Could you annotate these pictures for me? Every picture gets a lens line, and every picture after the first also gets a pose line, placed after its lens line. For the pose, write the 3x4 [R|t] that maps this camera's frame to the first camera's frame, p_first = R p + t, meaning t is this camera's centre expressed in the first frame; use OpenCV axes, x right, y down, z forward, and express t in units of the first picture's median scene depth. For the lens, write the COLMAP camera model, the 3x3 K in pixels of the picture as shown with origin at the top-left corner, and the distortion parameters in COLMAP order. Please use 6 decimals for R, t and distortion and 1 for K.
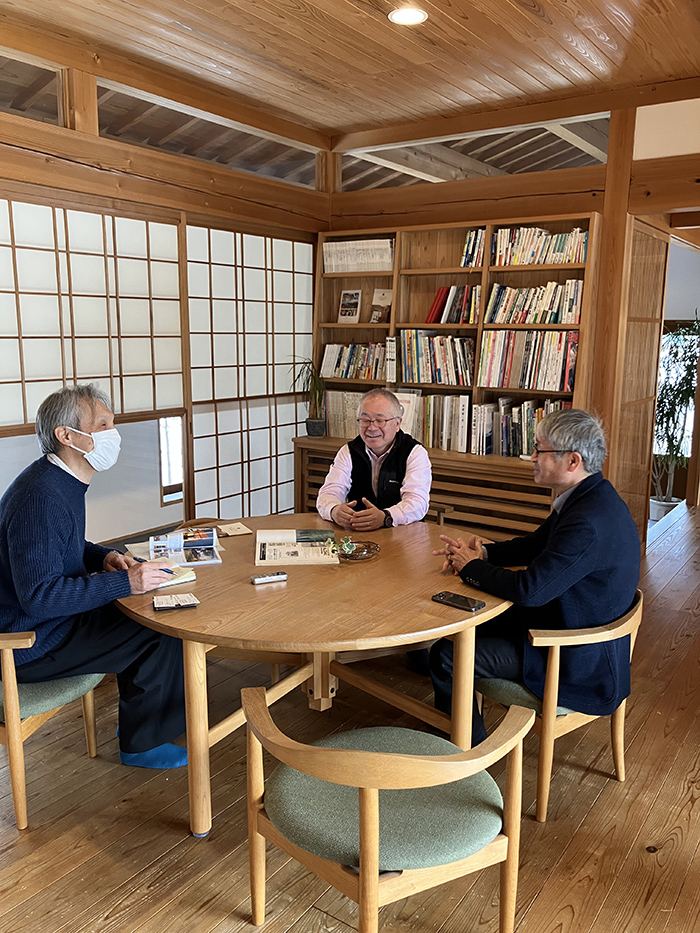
lens RADIAL K [[774.6, 0, 348.9], [0, 774.6, 470.8], [0, 0, 1]] dist [0.034685, -0.033806]
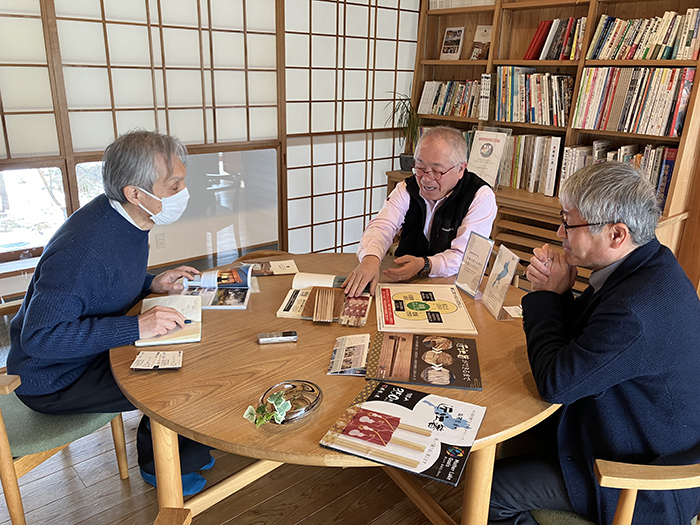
lens RADIAL K [[581.1, 0, 354.5], [0, 581.1, 248.7], [0, 0, 1]] dist [0.034685, -0.033806]
pose [[0.971583, 0.078833, -0.223187, 0.077688], [-0.054246, 0.991972, 0.114235, -0.028649], [0.230401, -0.098882, 0.968059, 0.227555]]
